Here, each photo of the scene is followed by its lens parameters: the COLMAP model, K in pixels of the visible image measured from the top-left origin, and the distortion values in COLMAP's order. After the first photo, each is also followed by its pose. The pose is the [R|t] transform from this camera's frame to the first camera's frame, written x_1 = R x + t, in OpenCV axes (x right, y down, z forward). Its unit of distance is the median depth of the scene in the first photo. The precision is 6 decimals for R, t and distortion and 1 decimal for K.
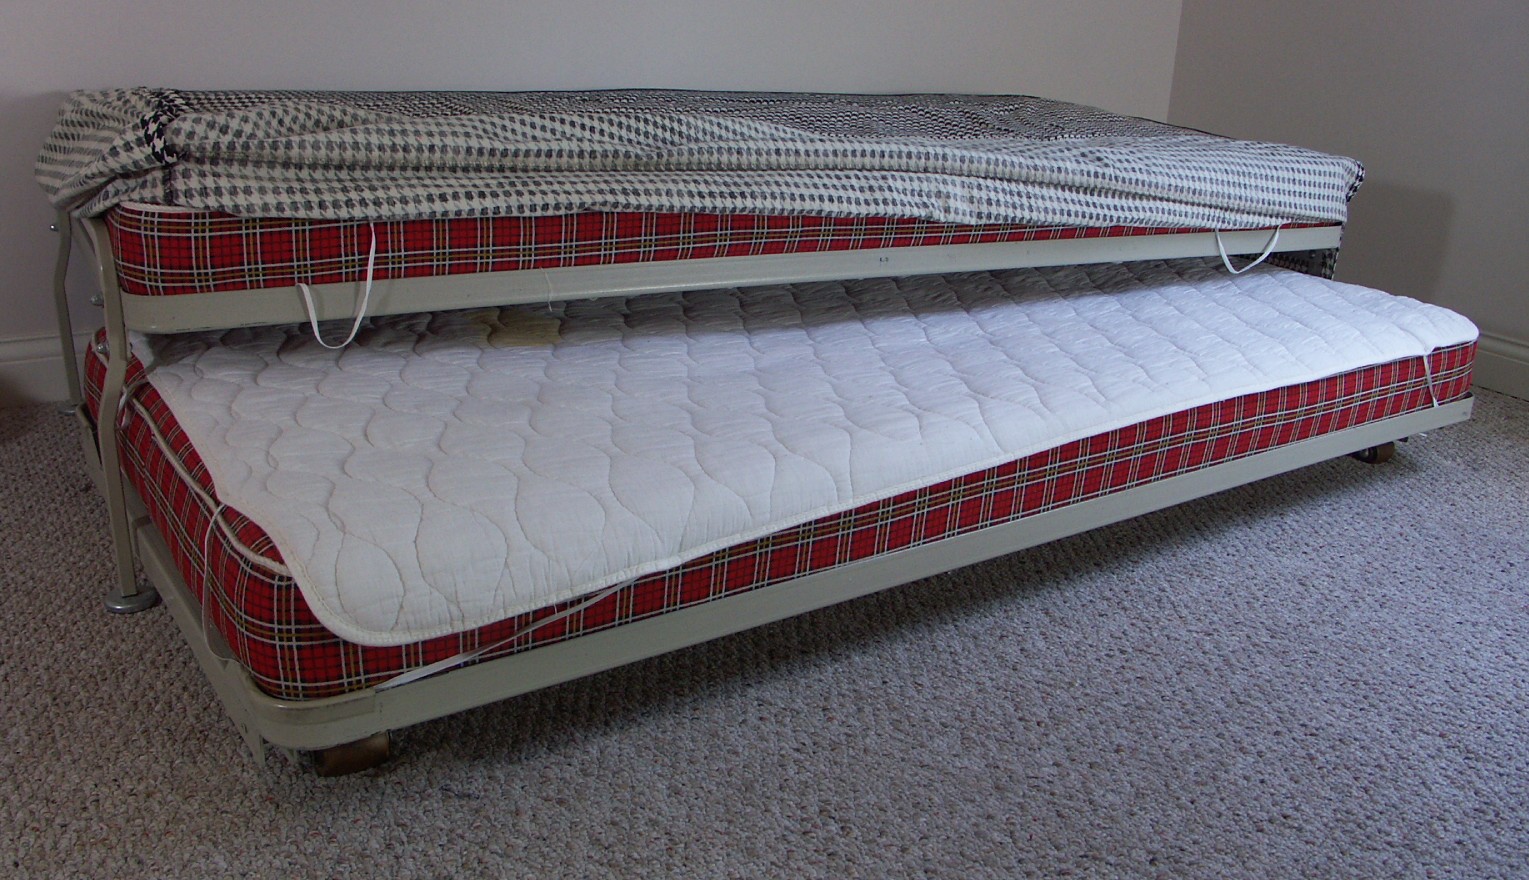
lens RADIAL K [[1355.7, 0, 764.5], [0, 1355.7, 440.0], [0, 0, 1]] dist [-0.191998, 0.153343]
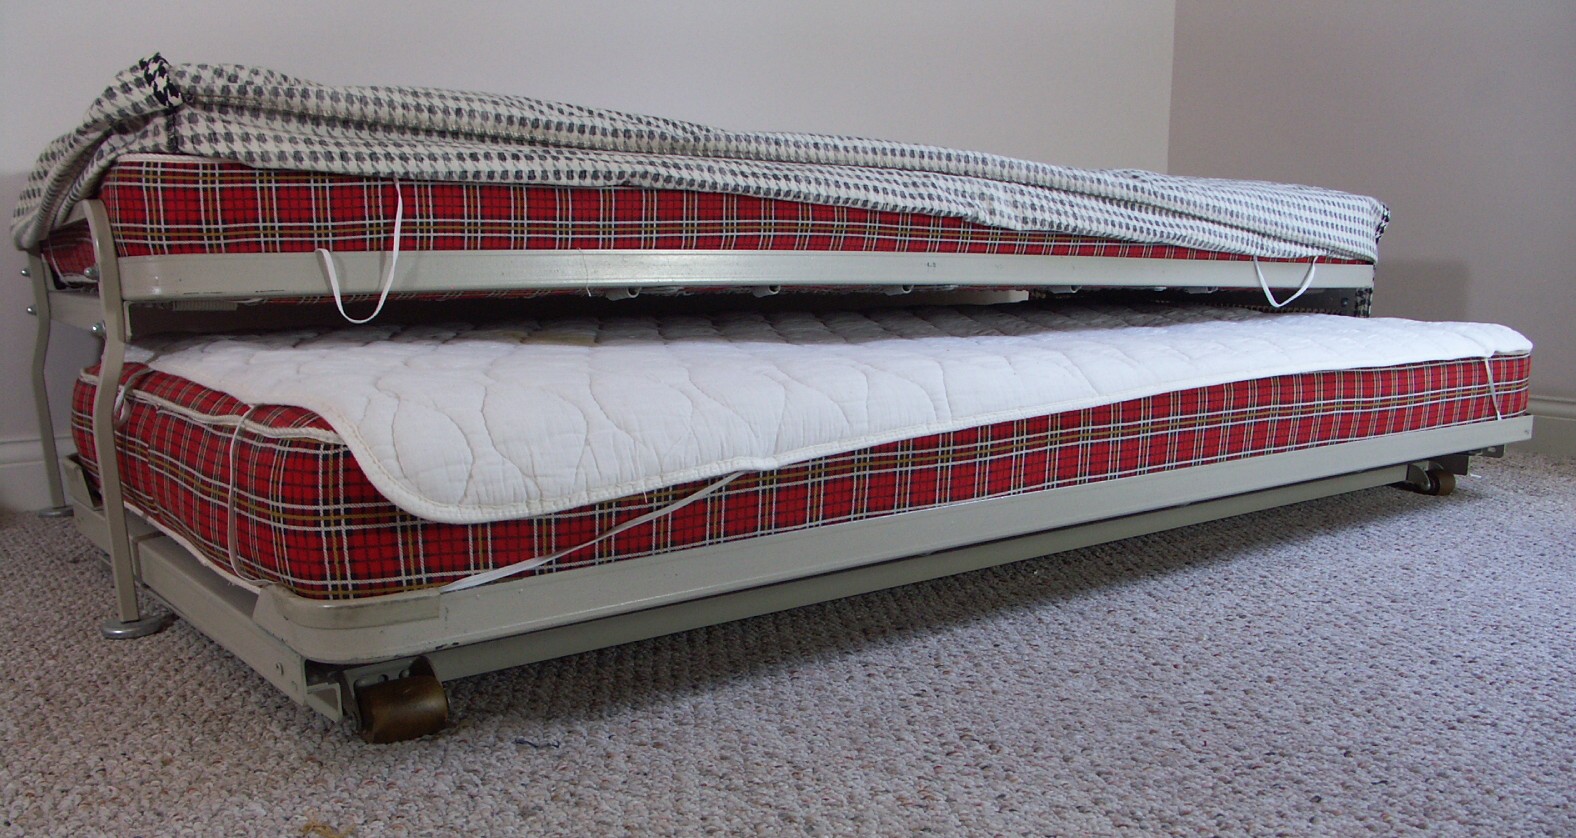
lens RADIAL K [[1349.1, 0, 790.6], [0, 1349.1, 601.2], [0, 0, 1]] dist [-0.188627, 0.148989]
pose [[0.996741, -0.067905, 0.043540, -0.087336], [0.071437, 0.993775, -0.085488, 0.227604], [-0.037464, 0.088320, 0.995387, 0.122008]]
